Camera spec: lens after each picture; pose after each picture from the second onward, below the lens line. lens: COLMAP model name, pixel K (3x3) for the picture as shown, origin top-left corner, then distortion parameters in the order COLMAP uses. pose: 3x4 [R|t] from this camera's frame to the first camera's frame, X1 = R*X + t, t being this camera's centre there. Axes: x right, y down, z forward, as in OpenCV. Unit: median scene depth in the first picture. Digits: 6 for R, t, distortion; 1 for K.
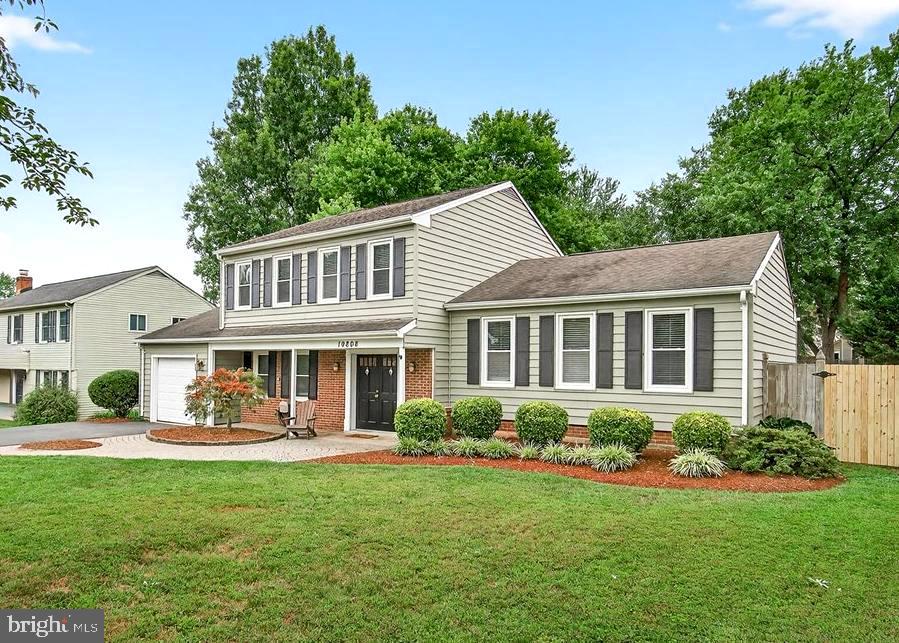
lens RADIAL K [[585.3, 0, 425.0], [0, 585.3, 363.7], [0, 0, 1]] dist [0.019784, 0.002207]
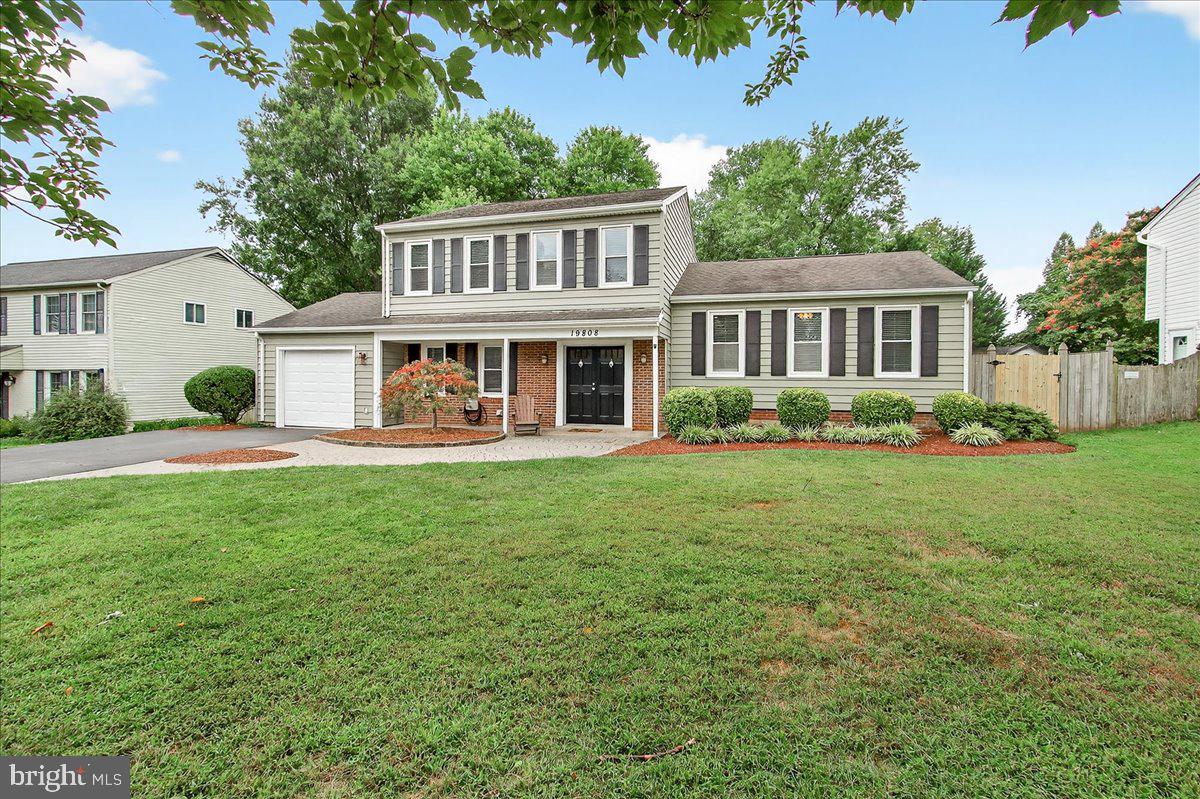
lens RADIAL K [[540.7, 0, 591.6], [0, 540.7, 393.5], [0, 0, 1]] dist [-0.004553, -0.000378]
pose [[0.938702, -0.016542, 0.344334, -0.407135], [0.002442, 0.999142, 0.041342, 0.026084], [-0.344722, -0.037967, 0.937937, 0.164362]]
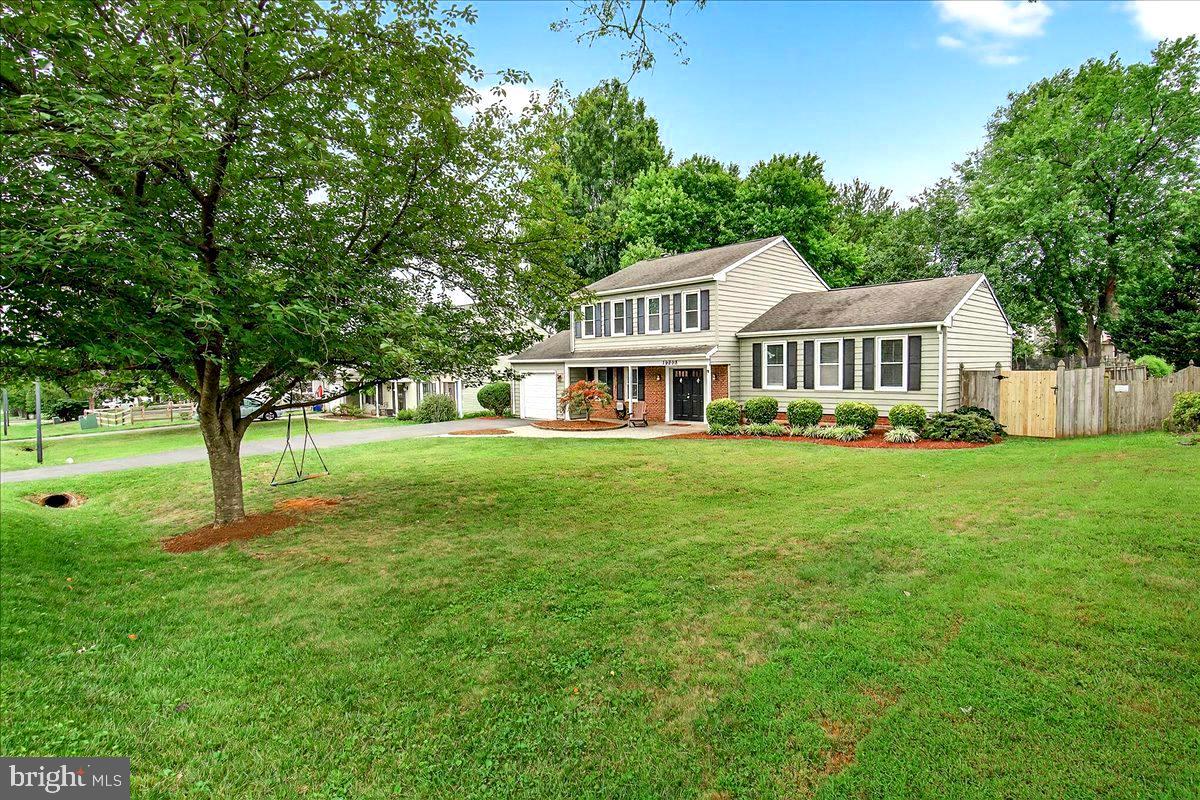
lens RADIAL K [[596.7, 0, 607.9], [0, 596.7, 400.5], [0, 0, 1]] dist [0.021088, -0.000734]
pose [[0.988909, -0.017958, -0.147432, -0.063527], [0.026982, 0.997867, 0.059435, -0.031138], [0.146050, -0.062754, 0.987285, -0.498427]]
